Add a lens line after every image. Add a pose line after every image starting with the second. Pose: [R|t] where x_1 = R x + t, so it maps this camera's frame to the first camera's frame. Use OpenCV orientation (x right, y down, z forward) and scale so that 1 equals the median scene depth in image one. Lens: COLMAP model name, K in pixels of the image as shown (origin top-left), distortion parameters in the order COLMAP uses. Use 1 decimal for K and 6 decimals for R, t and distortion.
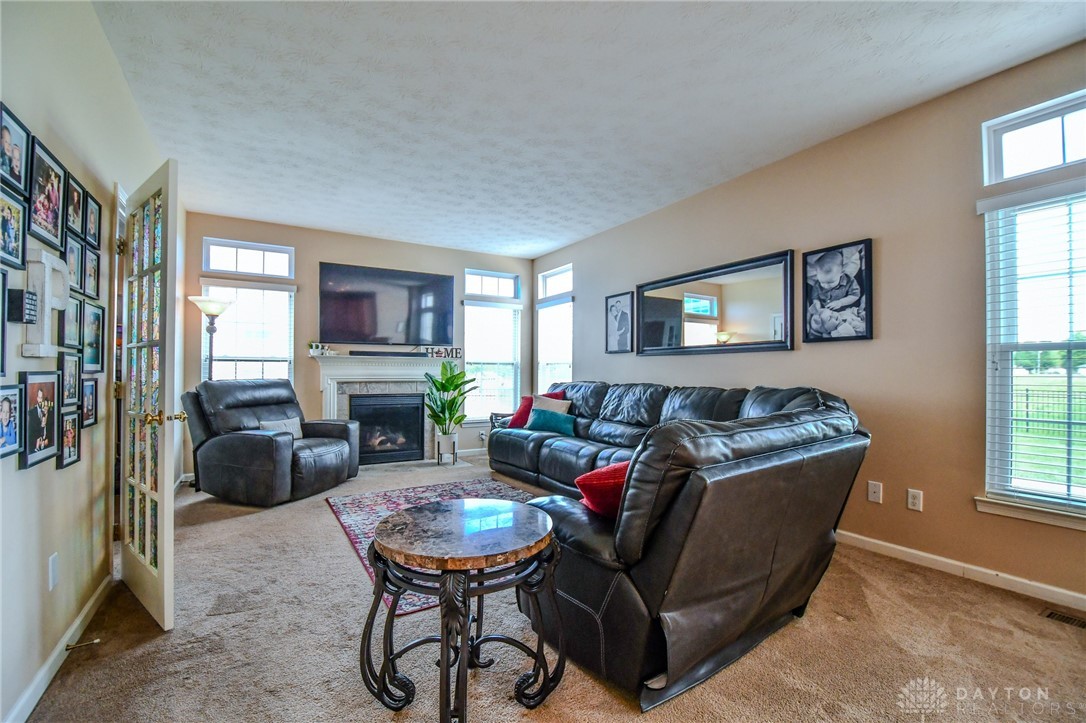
lens RADIAL K [[474.2, 0, 535.1], [0, 474.2, 368.0], [0, 0, 1]] dist [0.020123, -0.025807]
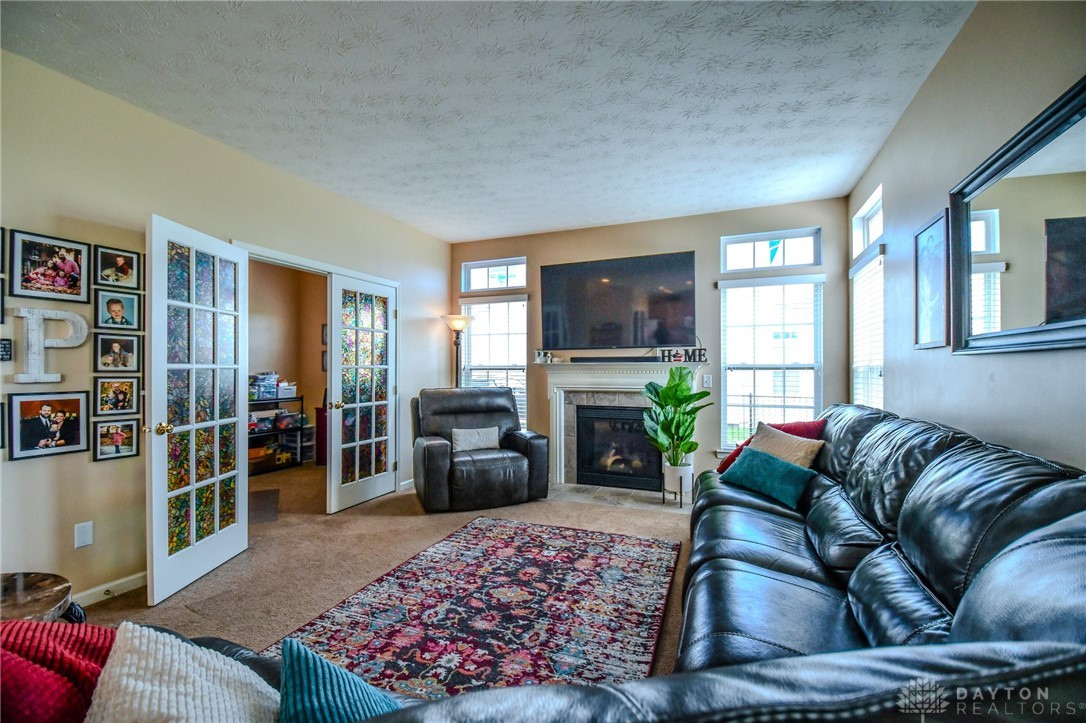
lens RADIAL K [[474.2, 0, 535.1], [0, 474.2, 368.0], [0, 0, 1]] dist [0.020123, -0.025807]
pose [[0.608390, -0.007775, -0.793600, 0.355794], [0.009952, 0.999948, -0.002167, -0.017661], [0.793576, -0.006579, 0.608436, 0.478929]]
